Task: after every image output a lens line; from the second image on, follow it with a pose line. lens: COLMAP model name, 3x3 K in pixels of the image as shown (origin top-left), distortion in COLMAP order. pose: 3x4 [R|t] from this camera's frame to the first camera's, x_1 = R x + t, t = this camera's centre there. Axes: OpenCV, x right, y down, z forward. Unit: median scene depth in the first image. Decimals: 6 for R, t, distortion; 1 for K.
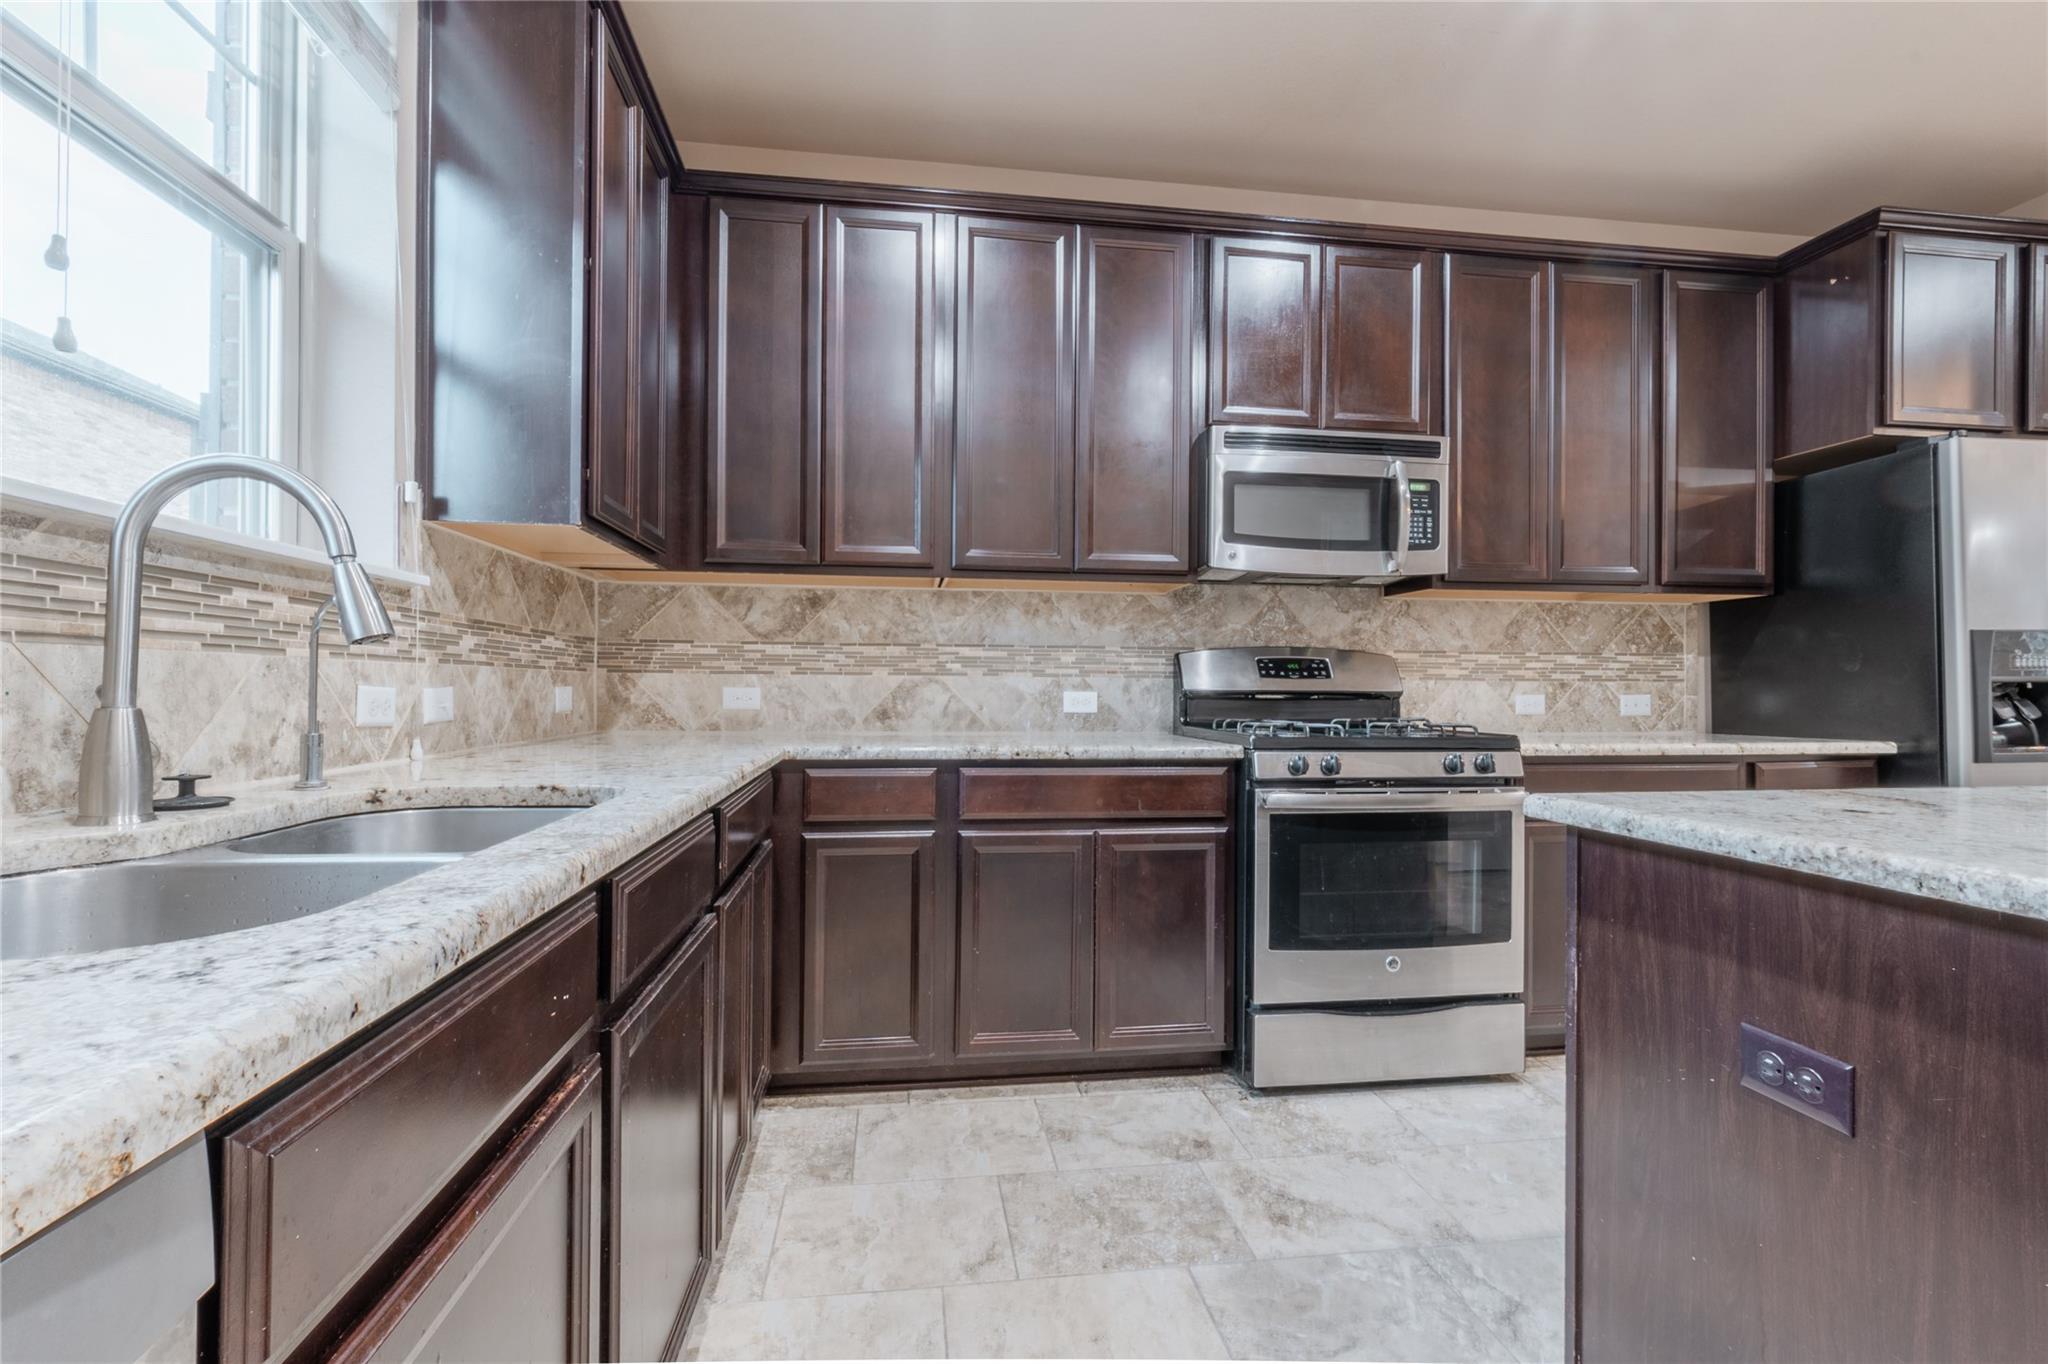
lens RADIAL K [[880.6, 0, 1011.9], [0, 880.6, 685.1], [0, 0, 1]] dist [-0.004578, 0.000350]
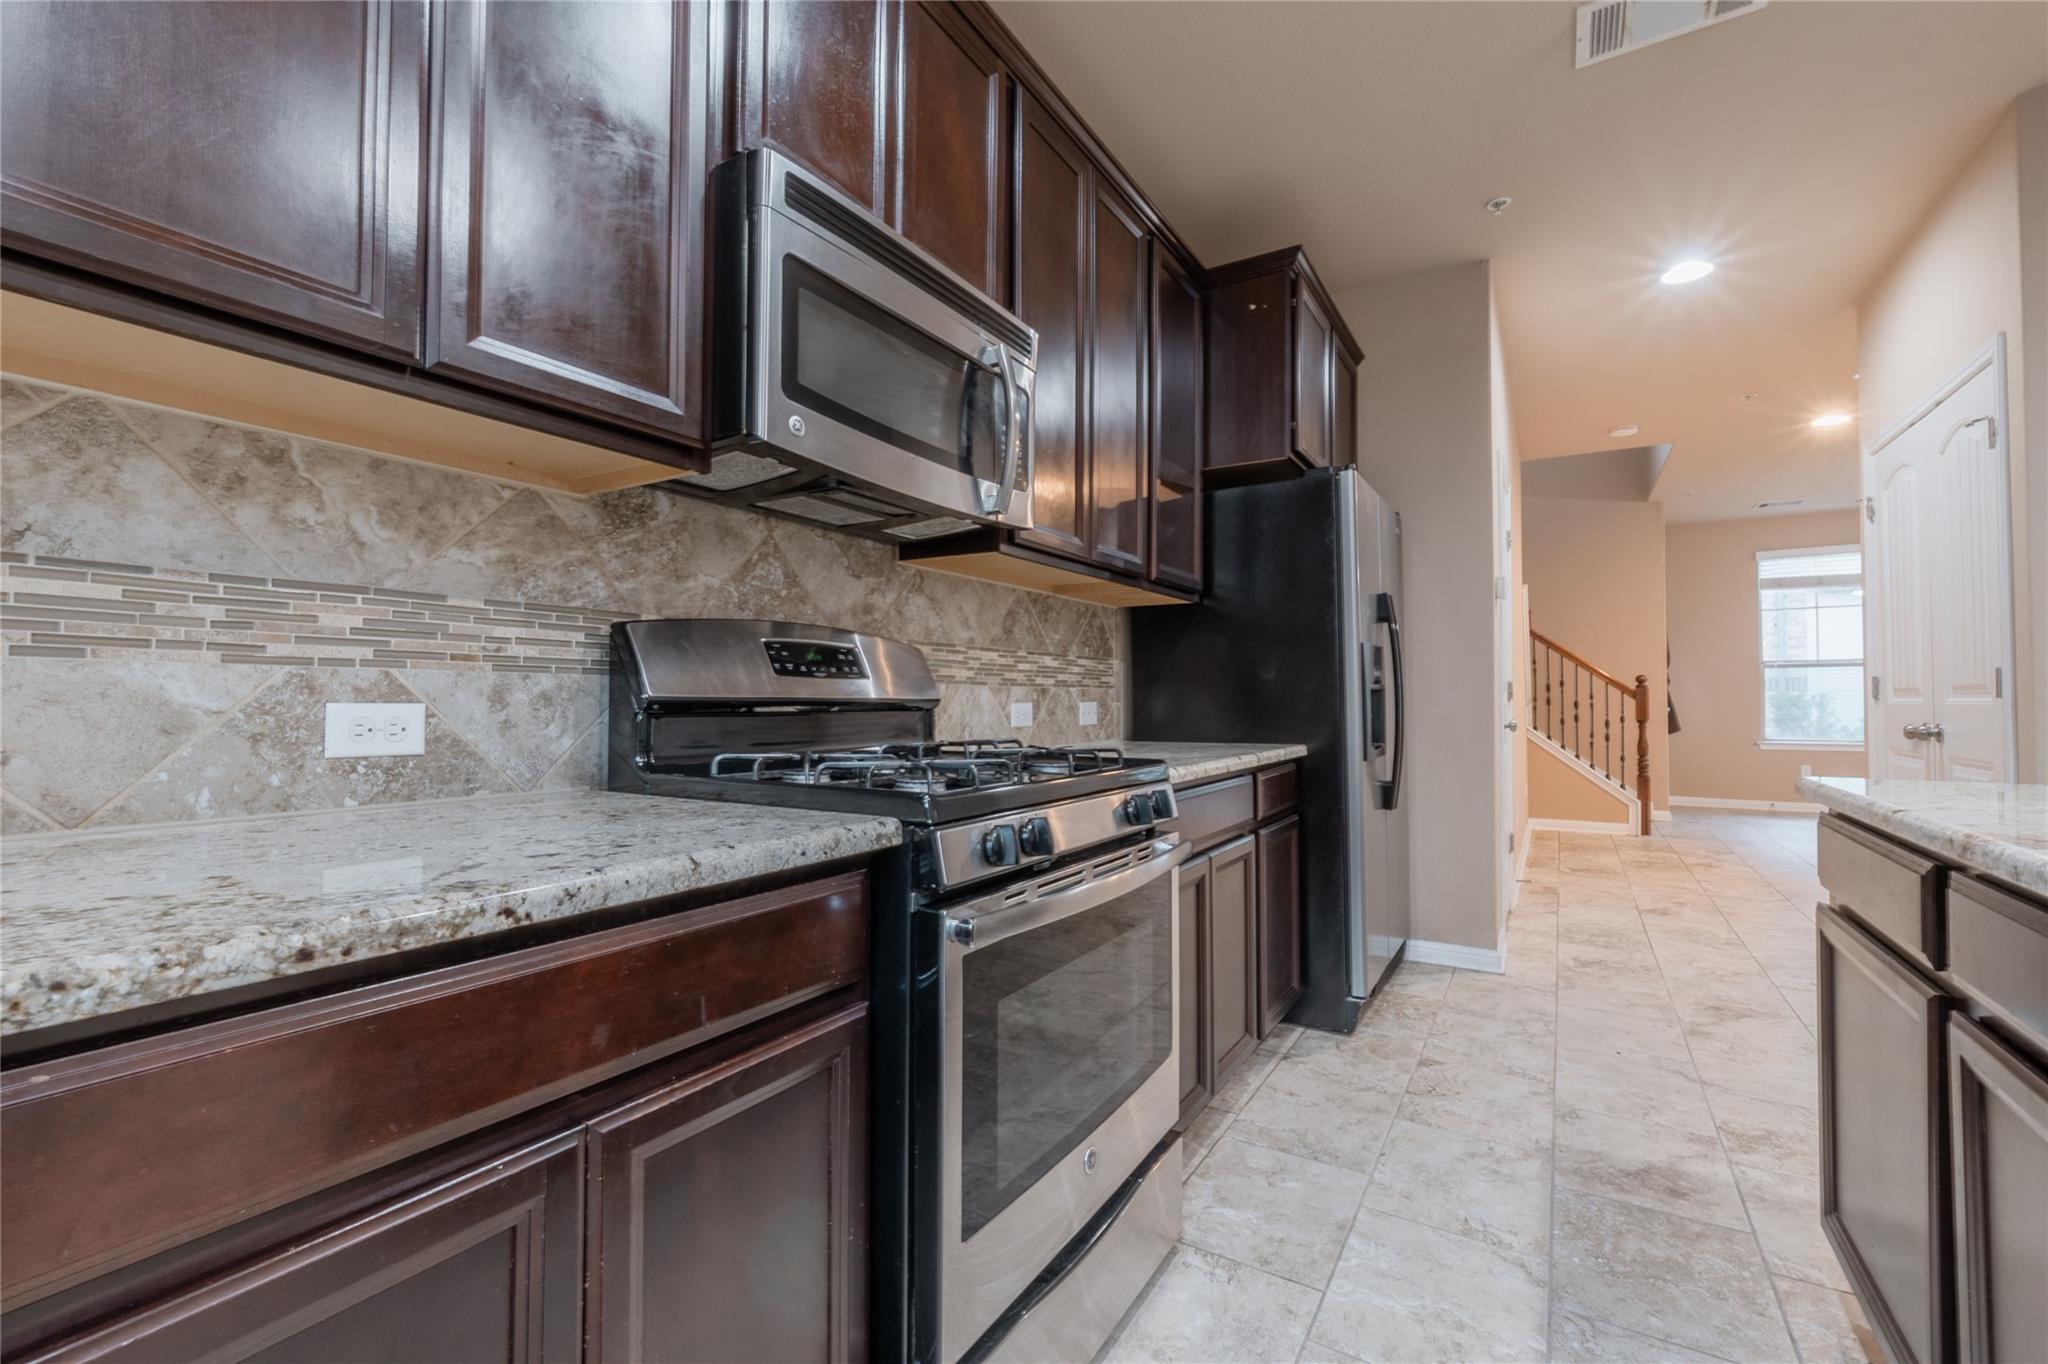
lens RADIAL K [[880.6, 0, 1011.9], [0, 880.6, 685.1], [0, 0, 1]] dist [-0.004578, 0.000350]
pose [[0.639446, 0.007601, 0.768798, -0.043764], [0.002146, 0.999930, -0.011671, 0.004023], [-0.768833, 0.009113, 0.639385, 0.523589]]
